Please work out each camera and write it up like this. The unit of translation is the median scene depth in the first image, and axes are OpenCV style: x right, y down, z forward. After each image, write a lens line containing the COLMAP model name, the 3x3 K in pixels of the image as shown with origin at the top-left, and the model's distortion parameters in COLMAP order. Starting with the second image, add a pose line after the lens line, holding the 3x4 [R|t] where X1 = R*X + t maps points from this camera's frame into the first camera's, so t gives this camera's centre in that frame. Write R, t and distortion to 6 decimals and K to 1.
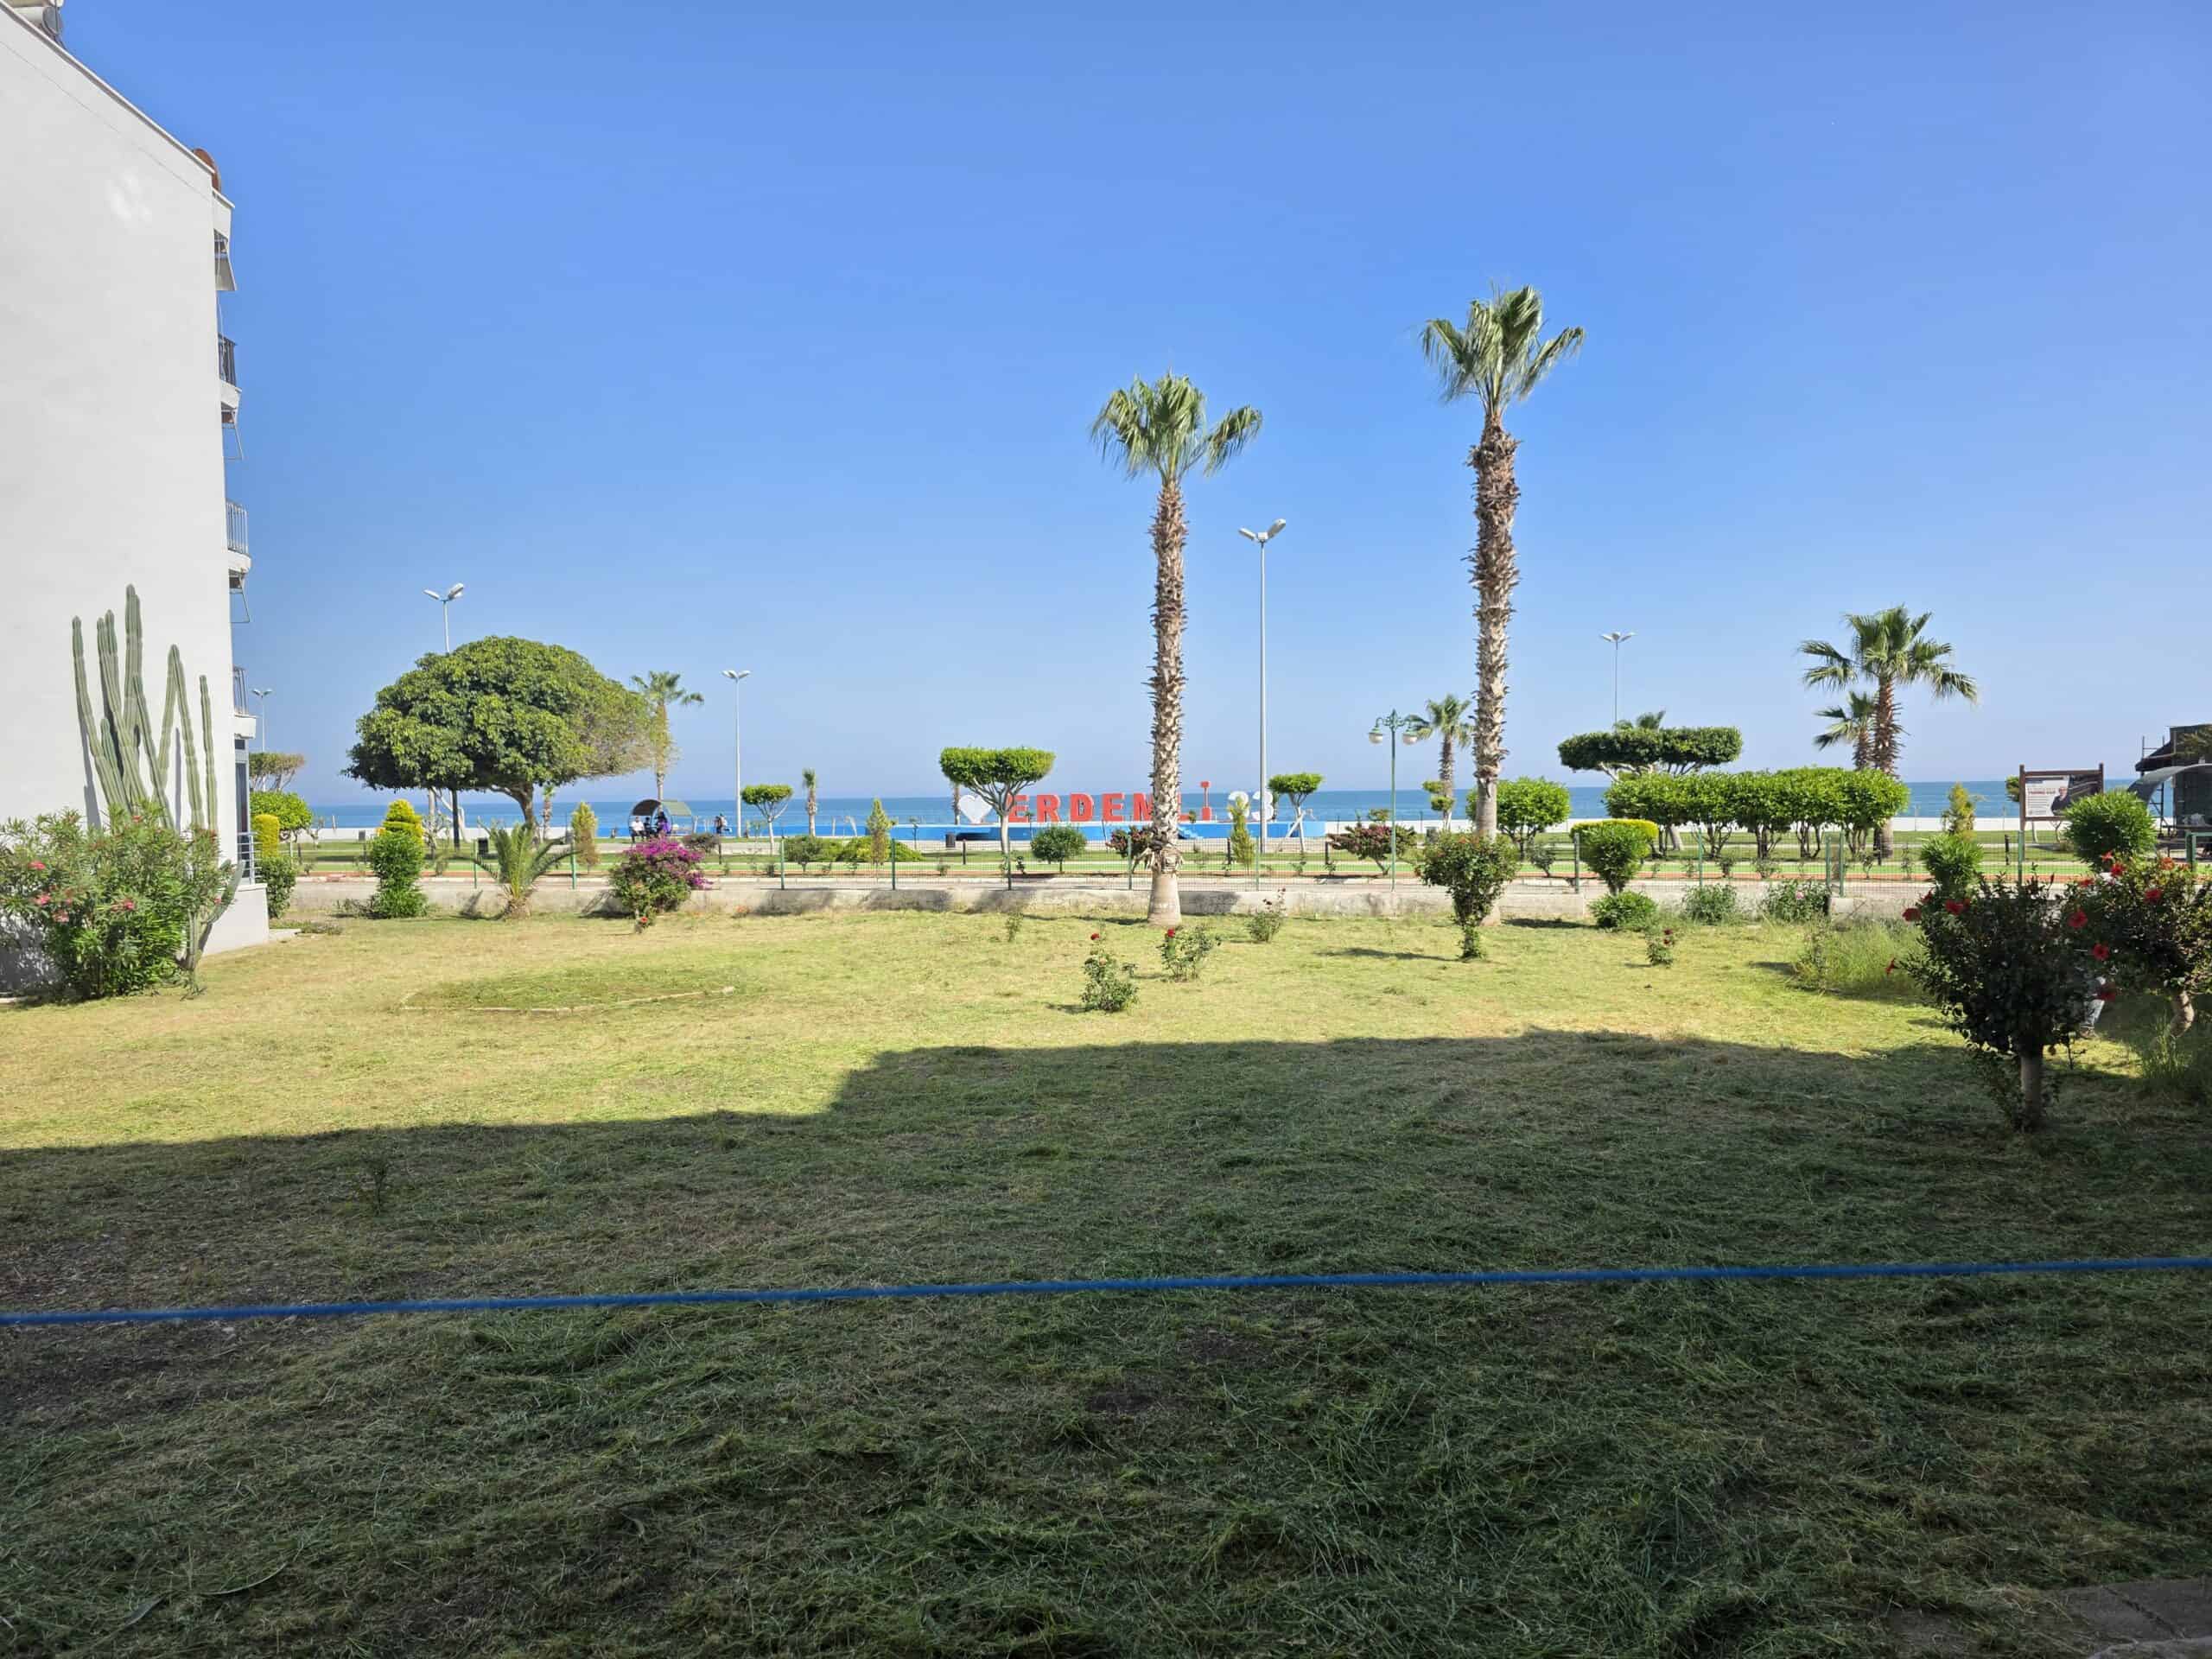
lens RADIAL K [[1499.5, 0, 1119.6], [0, 1499.5, 842.2], [0, 0, 1]] dist [0.052137, -0.050197]
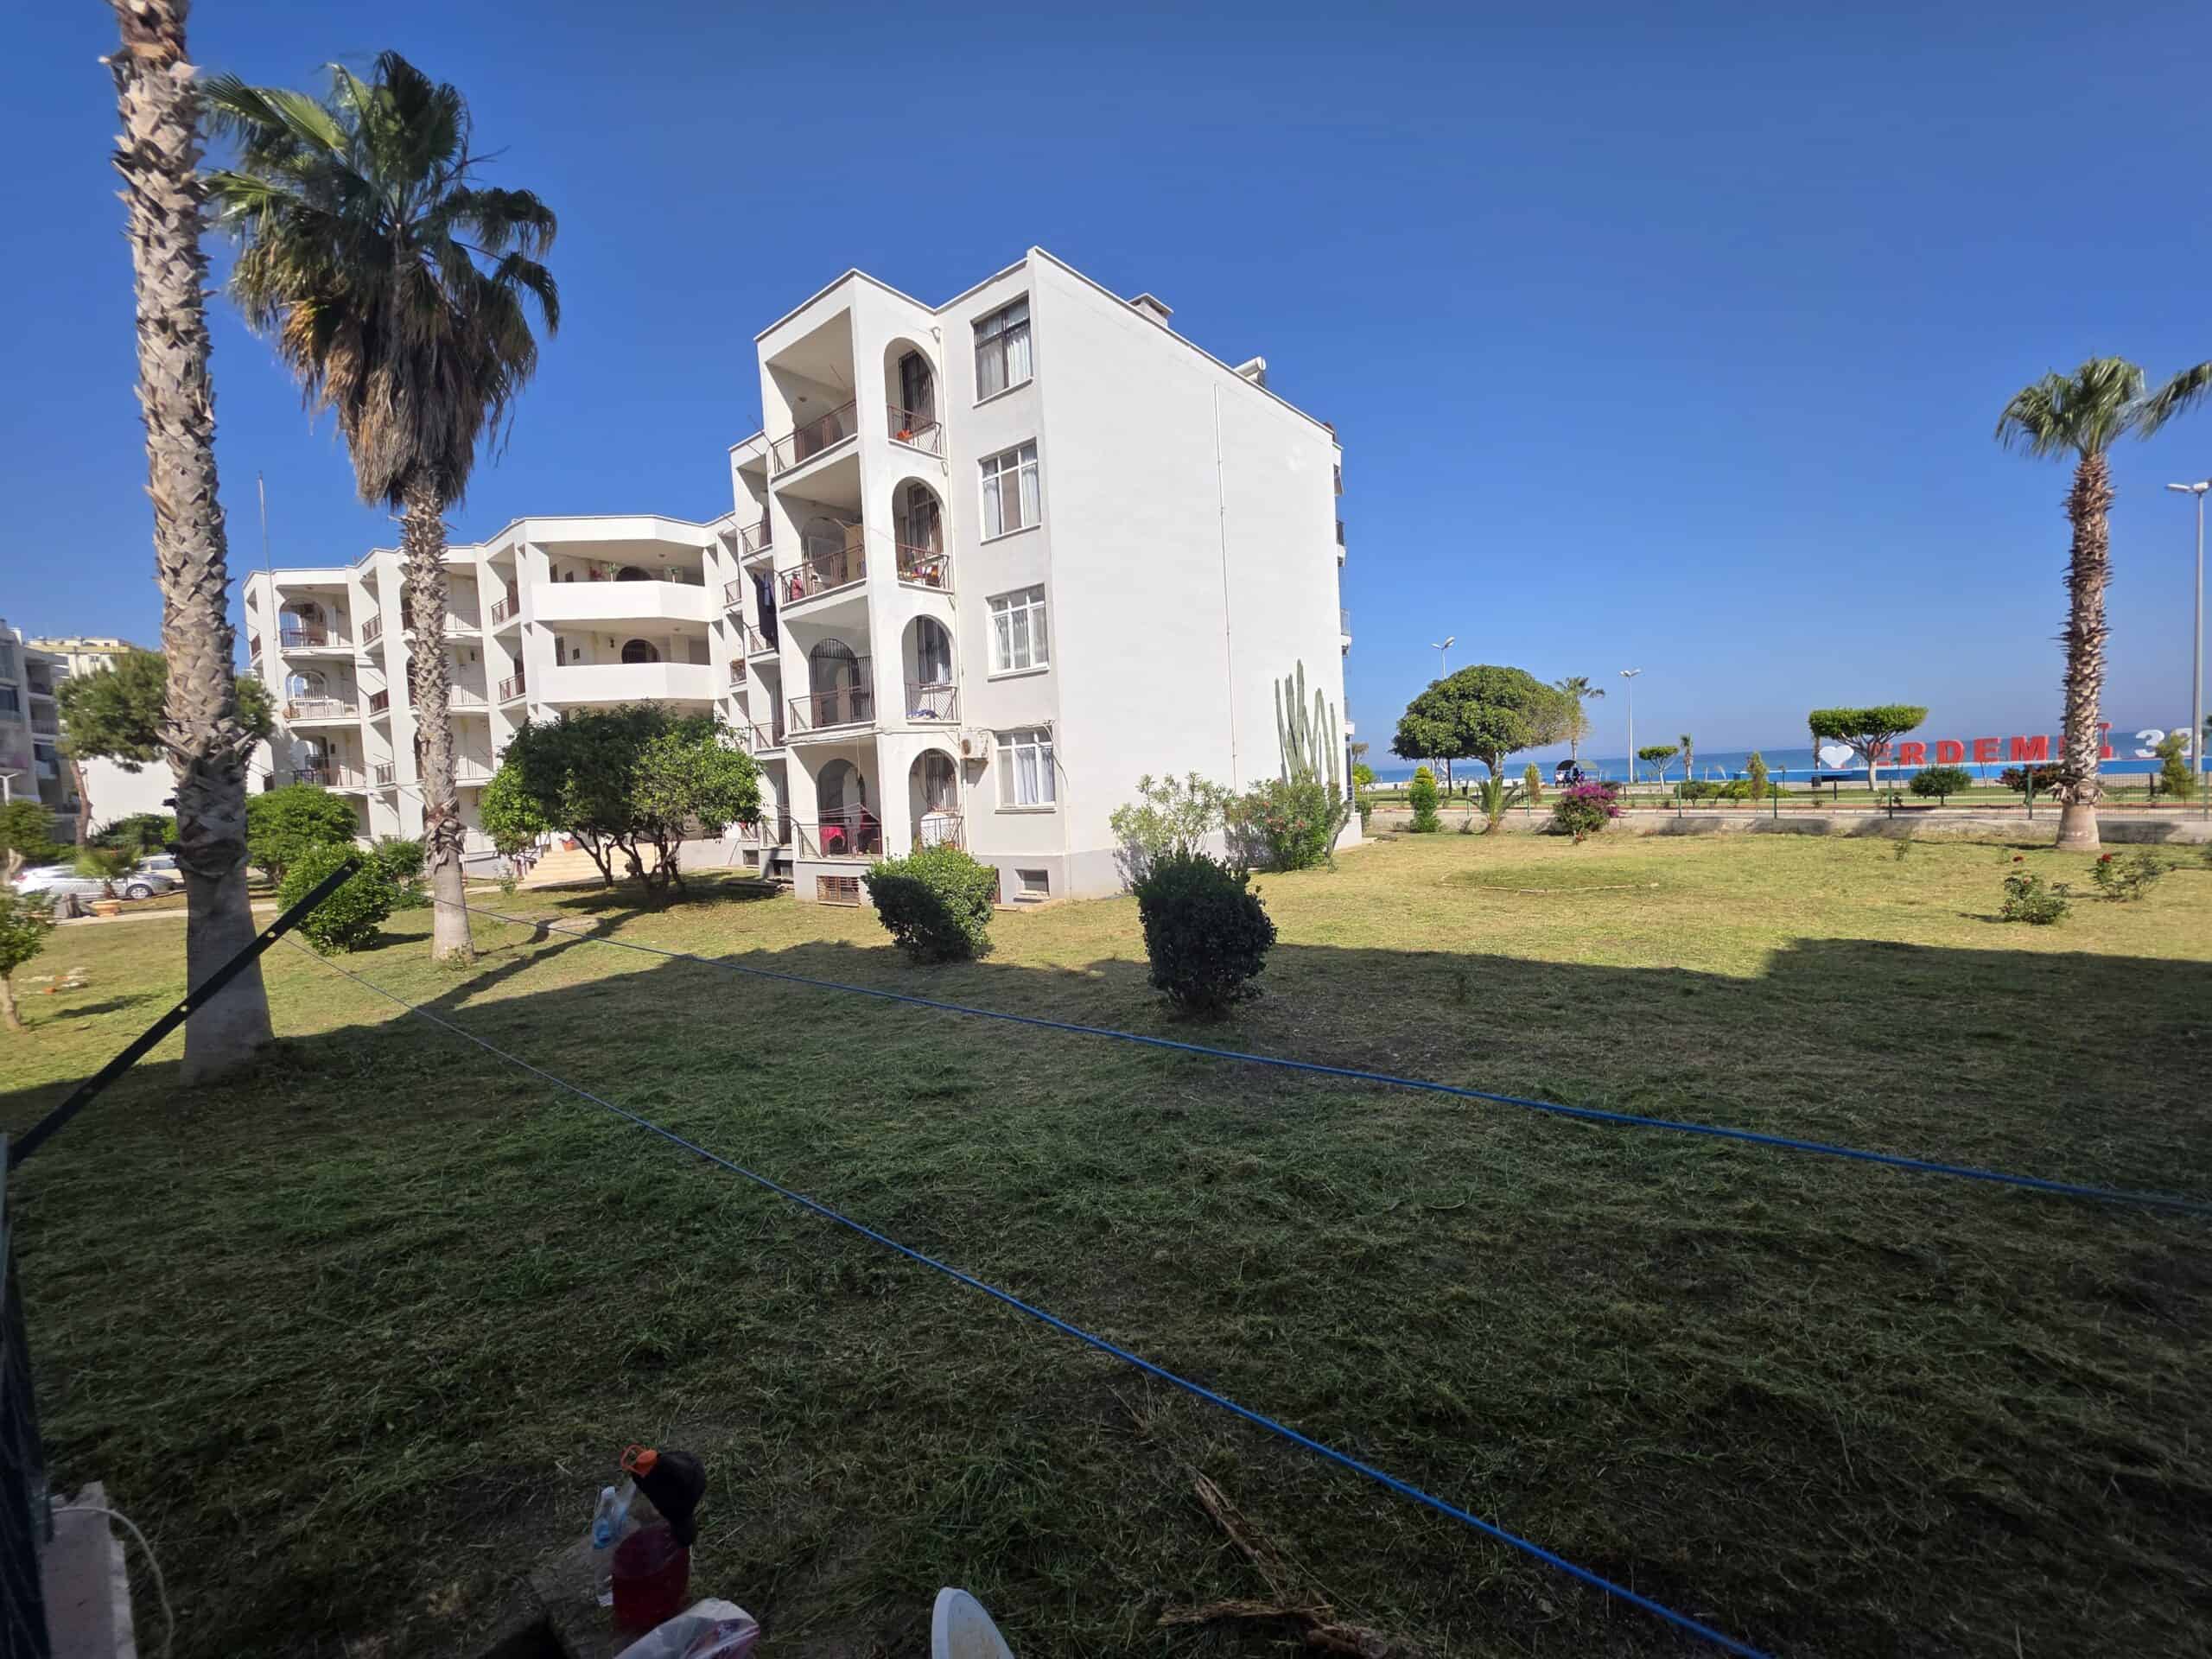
lens RADIAL K [[896.1, 0, 1105.2], [0, 896.1, 823.2], [0, 0, 1]] dist [0.002398, 0.000397]
pose [[0.716299, 0.009022, -0.697735, -0.030539], [0.017345, 0.999377, 0.030729, 0.001180], [0.697578, -0.034113, 0.715697, -0.001385]]
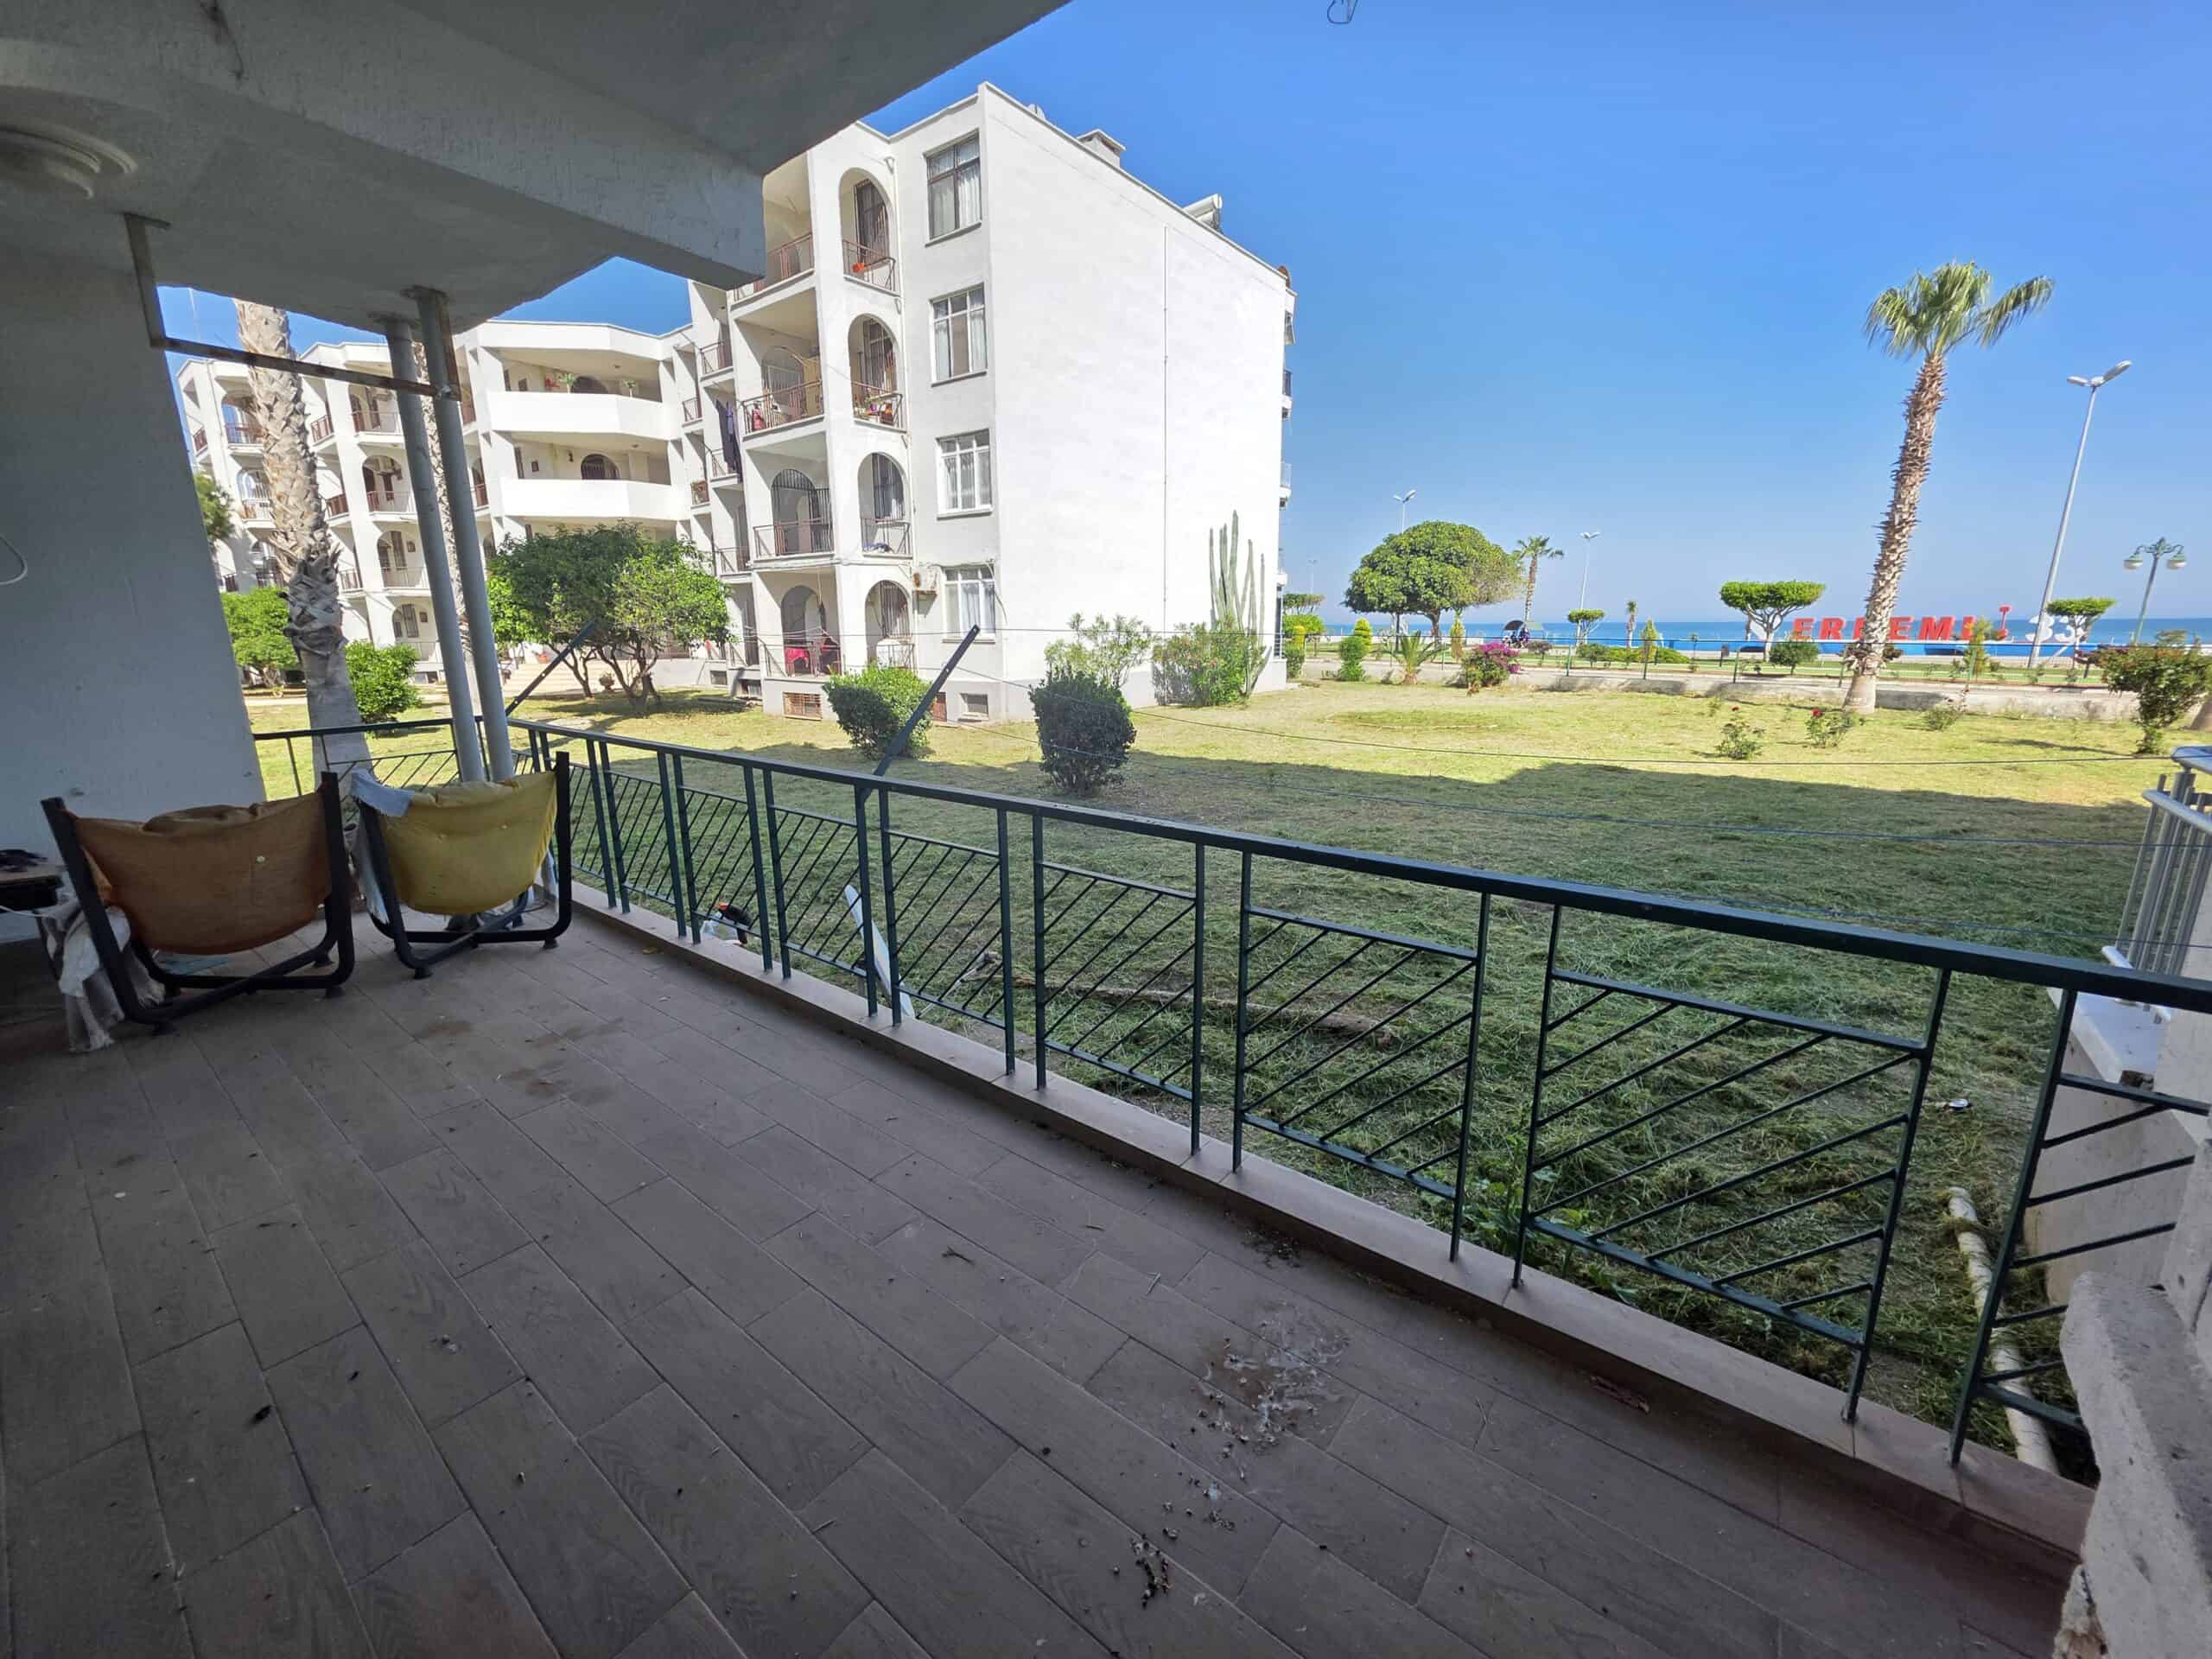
lens RADIAL K [[896.1, 0, 1104.8], [0, 896.1, 826.8], [0, 0, 1]] dist [0.002398, 0.000397]
pose [[0.738214, 0.157379, -0.655951, 0.103303], [-0.026204, 0.978360, 0.205243, 0.008807], [0.674058, -0.134325, 0.726363, -0.079129]]
